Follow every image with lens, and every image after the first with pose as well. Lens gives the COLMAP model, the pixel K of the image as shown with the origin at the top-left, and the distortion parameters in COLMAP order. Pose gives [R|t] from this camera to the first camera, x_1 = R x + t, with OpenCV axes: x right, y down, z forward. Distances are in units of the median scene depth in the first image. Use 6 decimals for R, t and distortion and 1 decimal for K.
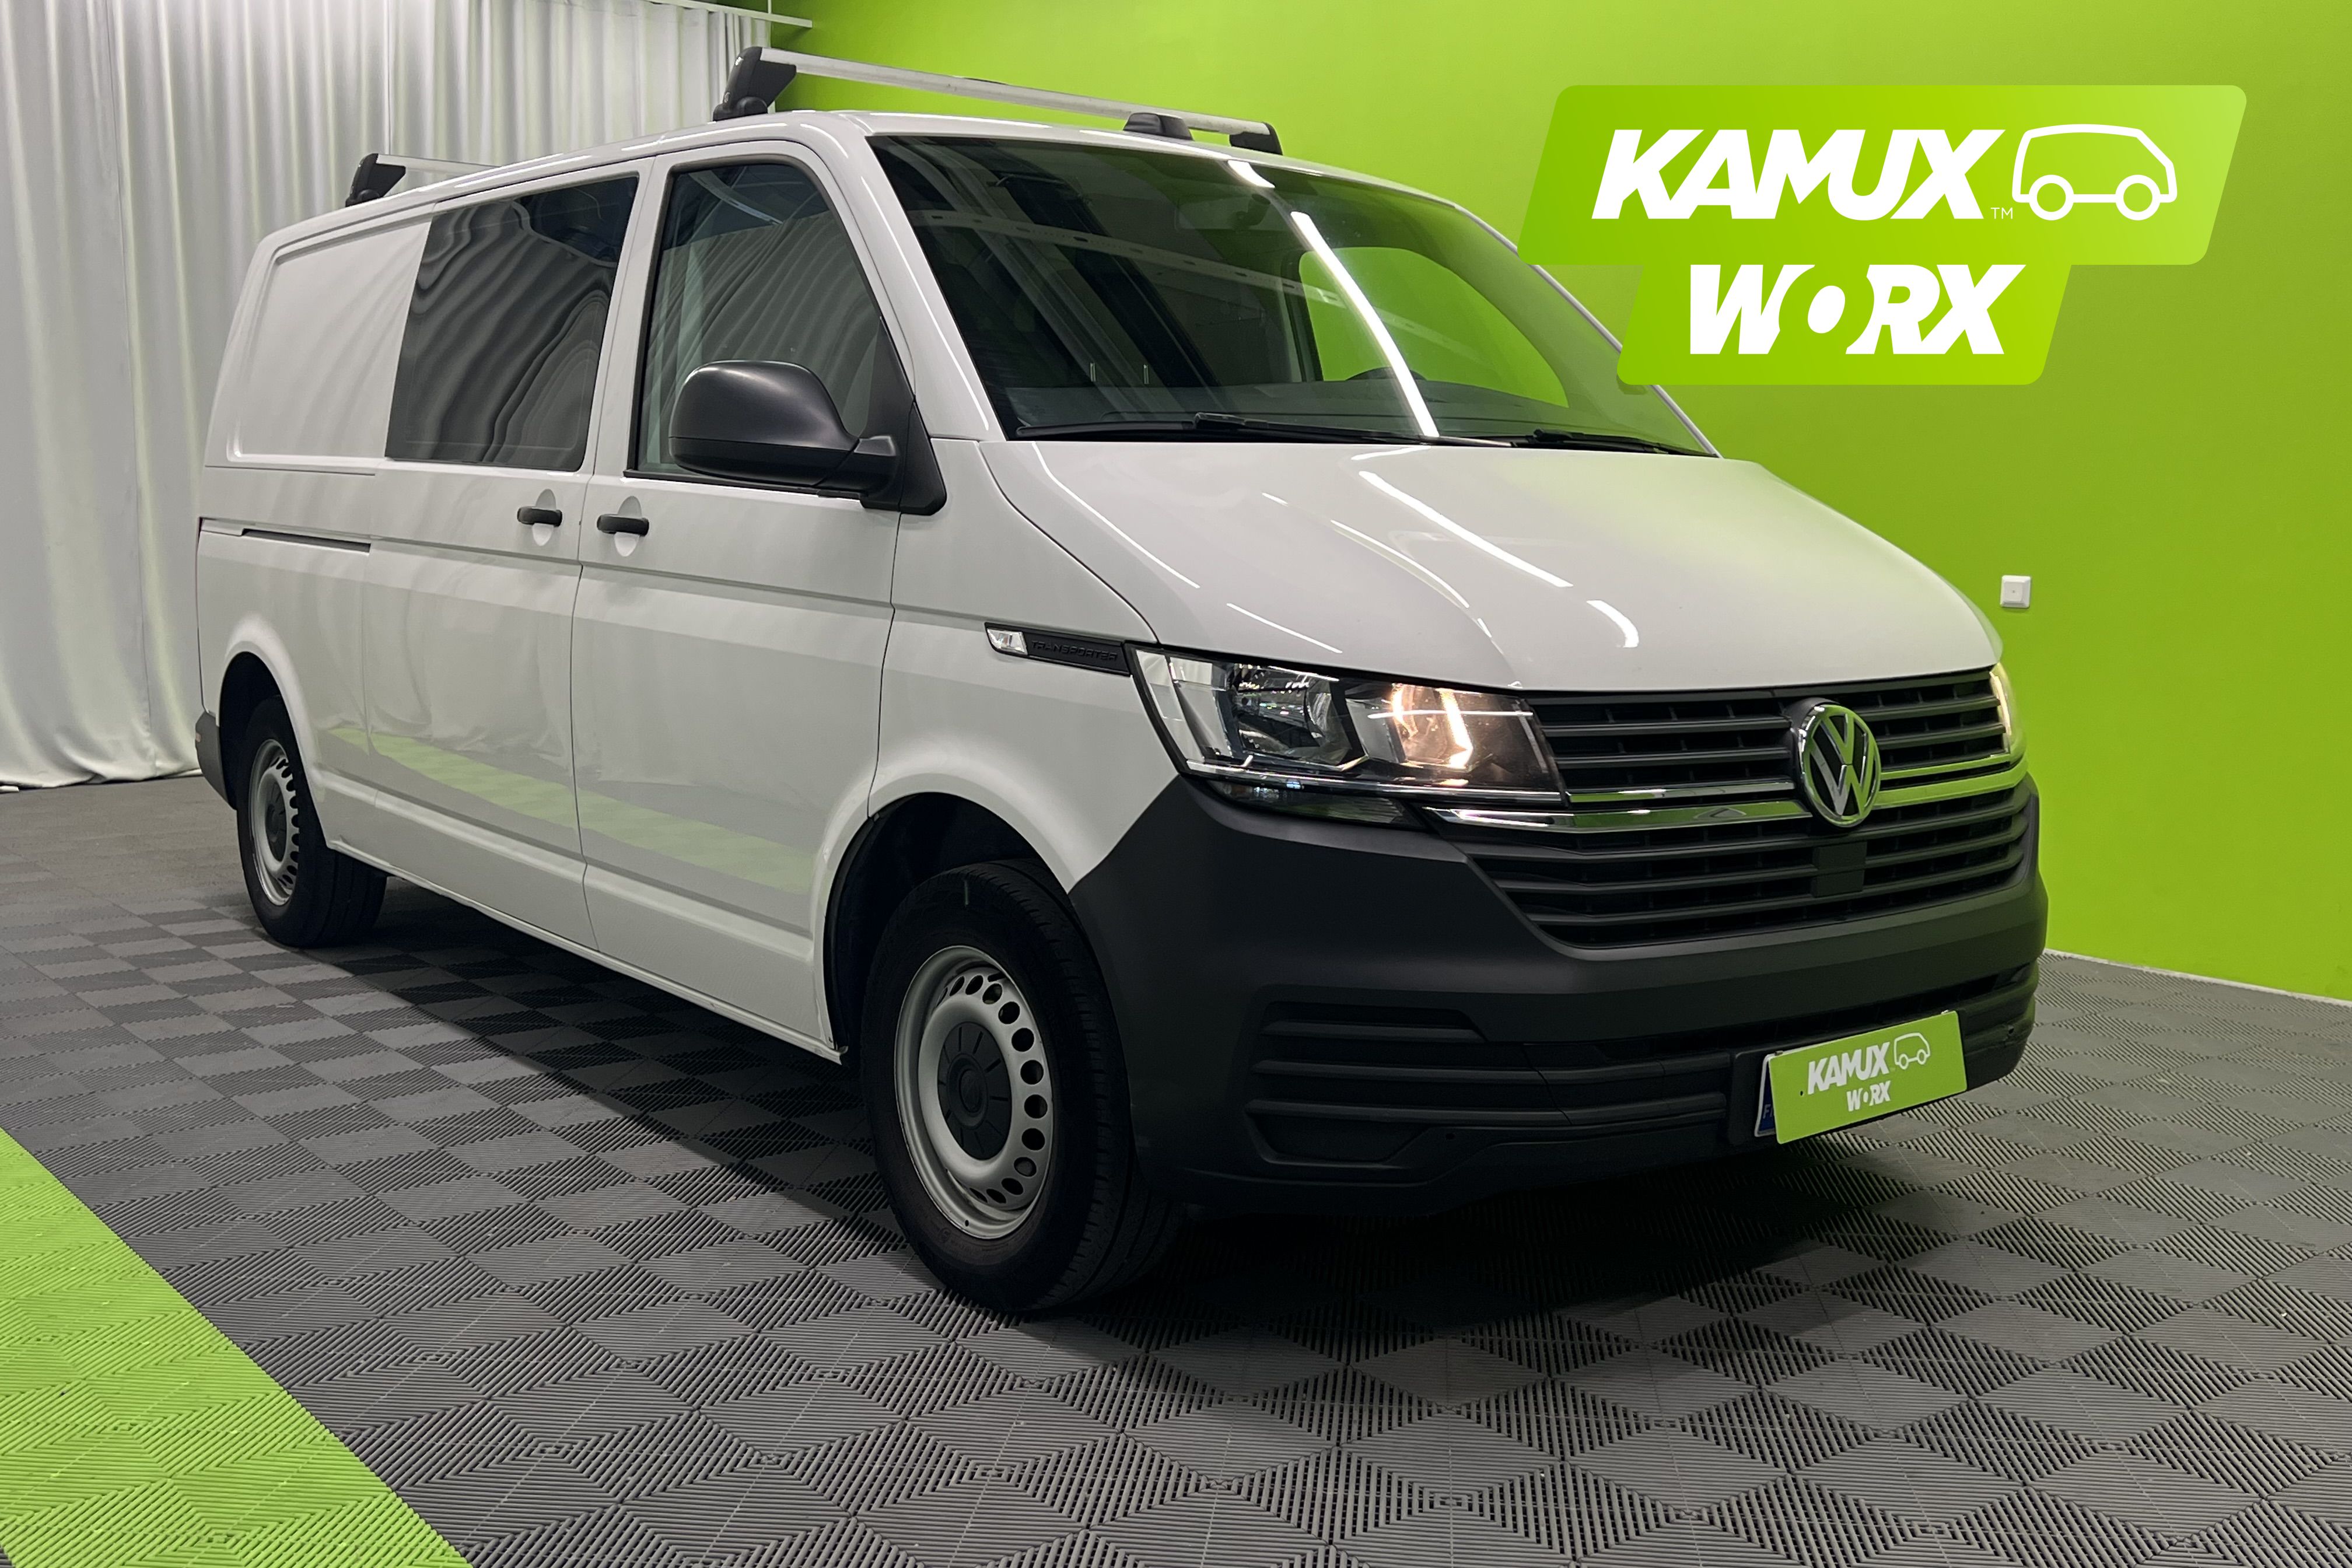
lens RADIAL K [[2363.8, 0, 1176.0], [0, 2363.8, 784.0], [0, 0, 1]] dist [0.003008, -0.001303]
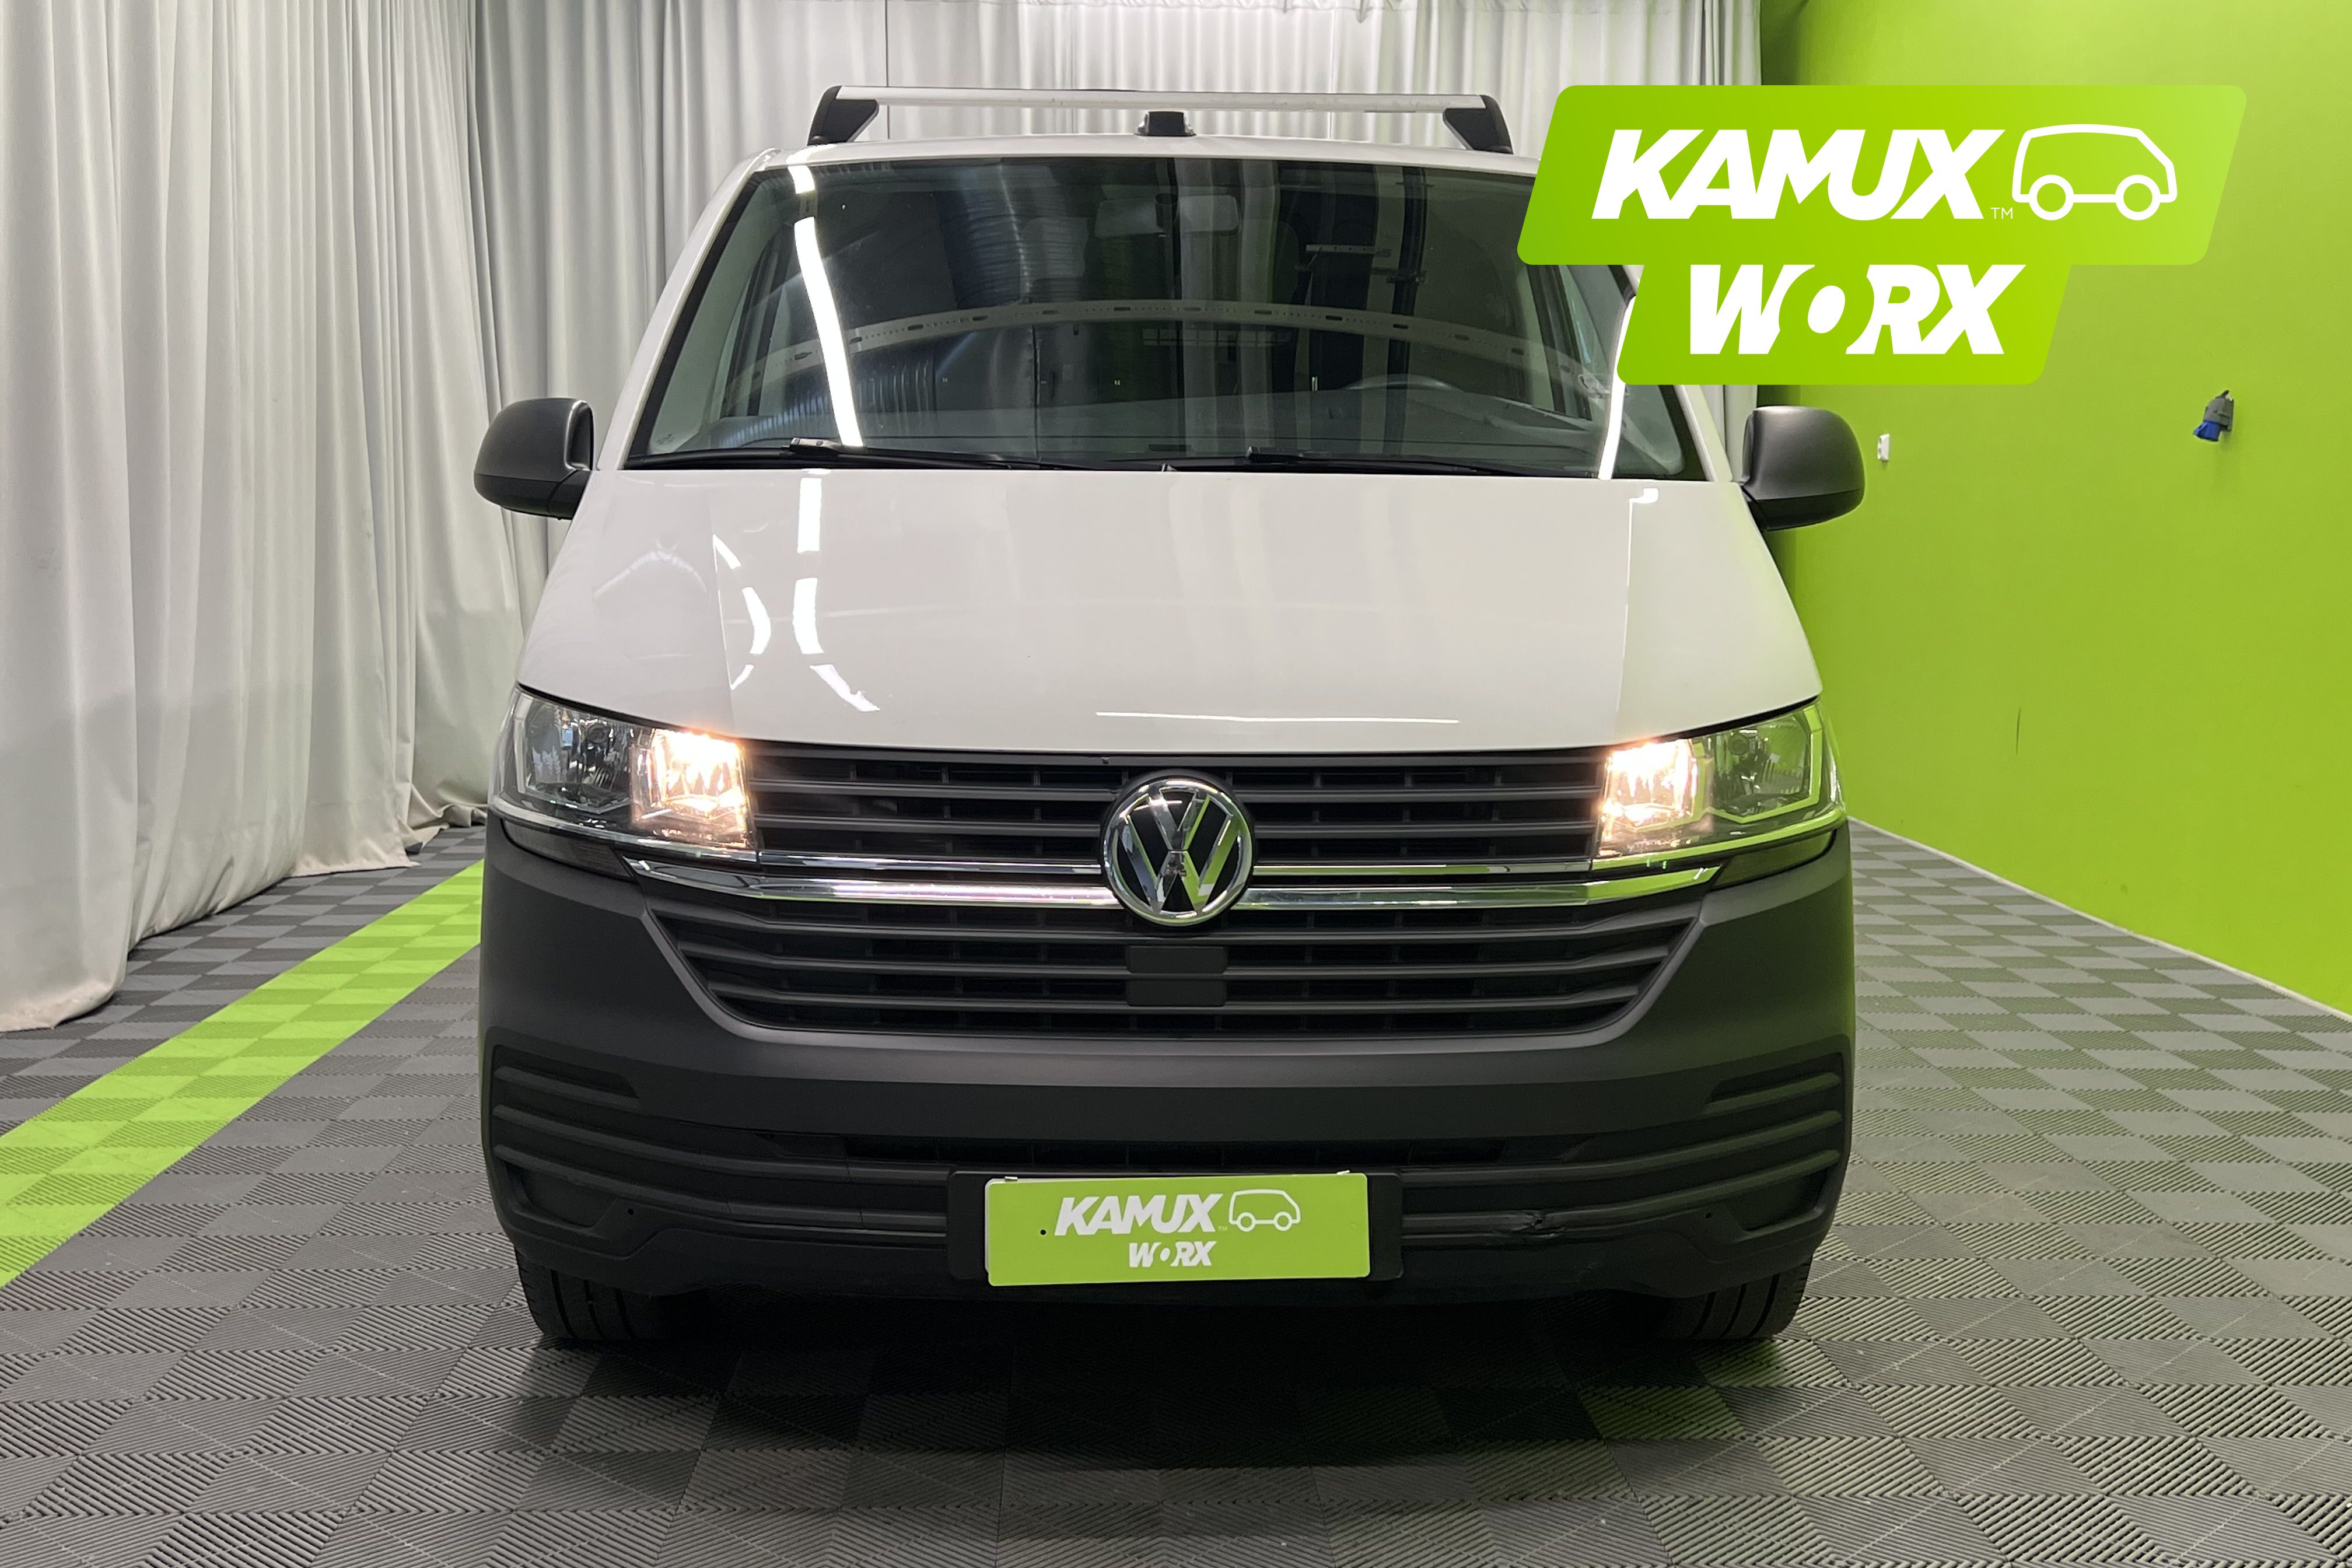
lens RADIAL K [[2423.7, 0, 1175.5], [0, 2423.7, 724.0], [0, 0, 1]] dist [0.218676, 0.000920]
pose [[0.807517, 0.051471, -0.587595, 0.787997], [-0.069654, 0.997536, -0.008343, -0.046609], [0.585718, 0.047666, 0.809112, 0.295855]]
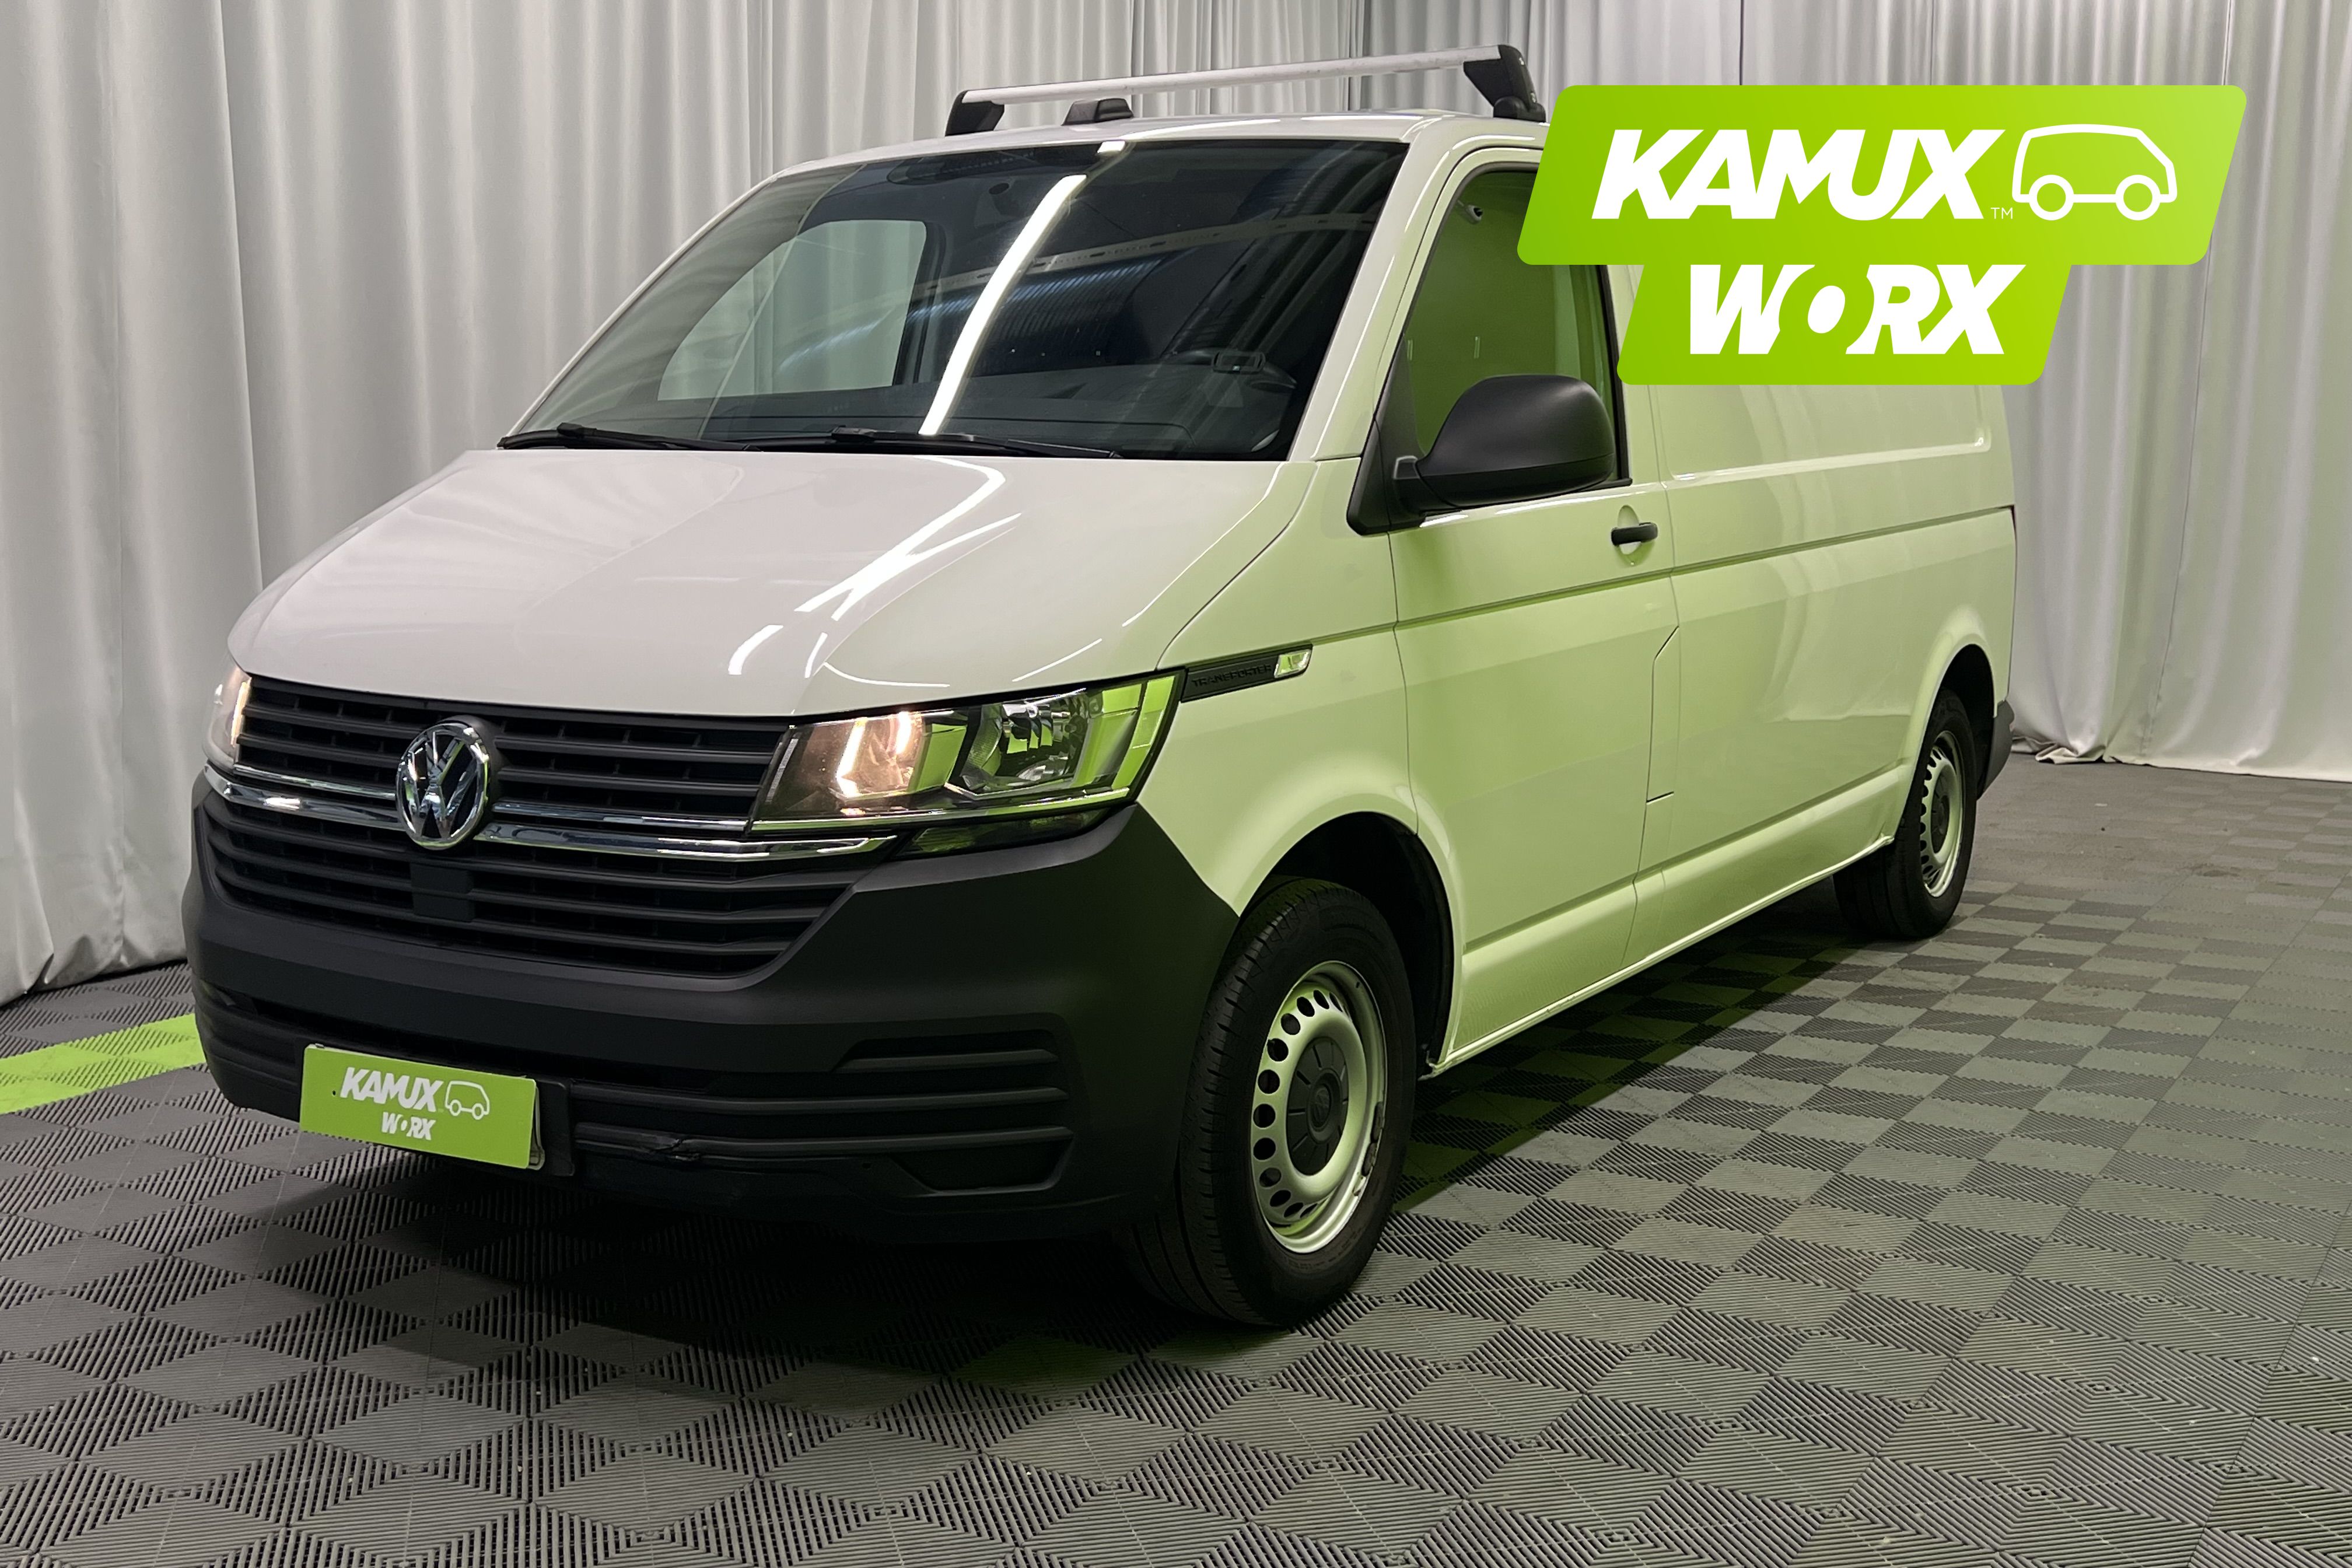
lens RADIAL K [[2658.3, 0, 1176.0], [0, 2658.3, 784.0], [0, 0, 1]] dist [0.015384, -0.001713]
pose [[0.339915, 0.106623, -0.934393, 1.404138], [-0.111721, 0.991095, 0.072451, -0.121477], [0.933797, 0.079764, 0.348800, 0.900123]]
